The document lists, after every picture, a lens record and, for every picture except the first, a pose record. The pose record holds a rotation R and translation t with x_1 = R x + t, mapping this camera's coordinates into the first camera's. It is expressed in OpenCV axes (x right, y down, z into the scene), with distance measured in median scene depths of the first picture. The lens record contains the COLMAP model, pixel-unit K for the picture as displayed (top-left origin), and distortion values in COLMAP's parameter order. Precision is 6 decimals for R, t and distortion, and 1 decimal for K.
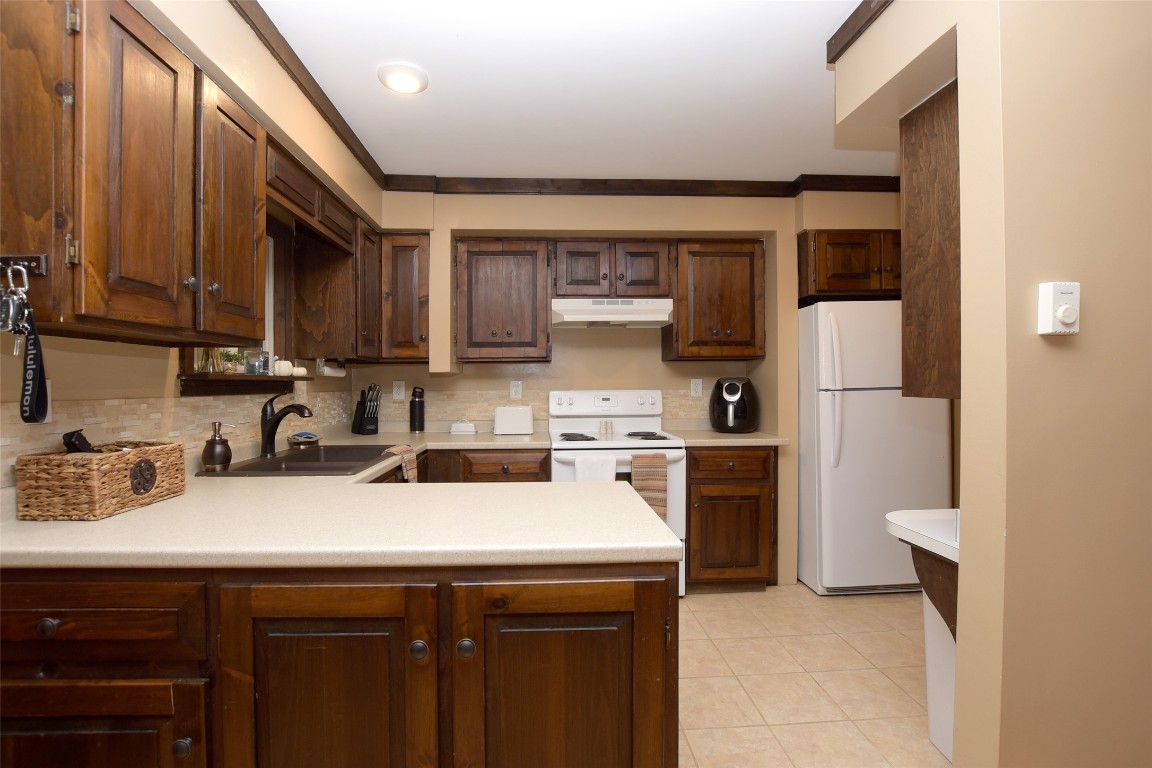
lens RADIAL K [[508.2, 0, 570.9], [0, 508.2, 386.8], [0, 0, 1]] dist [-0.020562, -0.000199]
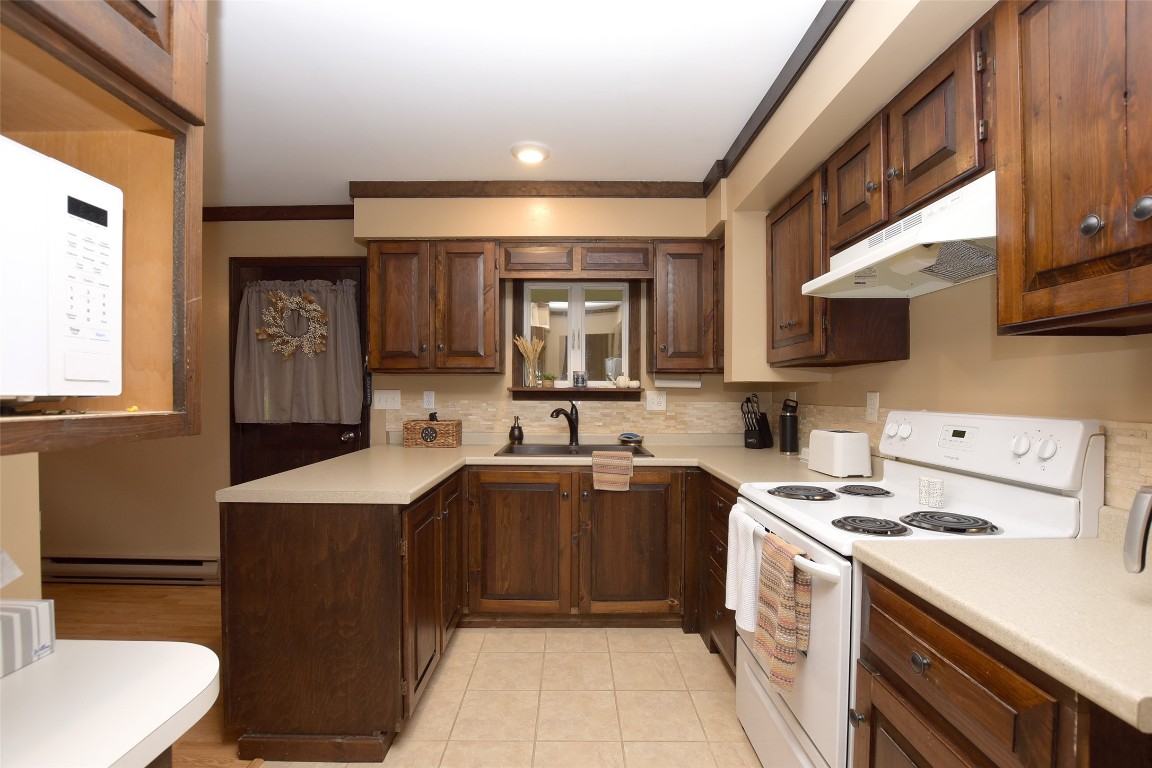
lens RADIAL K [[508.2, 0, 573.8], [0, 508.2, 395.8], [0, 0, 1]] dist [-0.020562, -0.000199]
pose [[-0.036551, 0.011793, -0.999262, 0.578742], [-0.012329, 0.999849, 0.012251, -0.012328], [0.999256, 0.012768, -0.036400, 0.724795]]
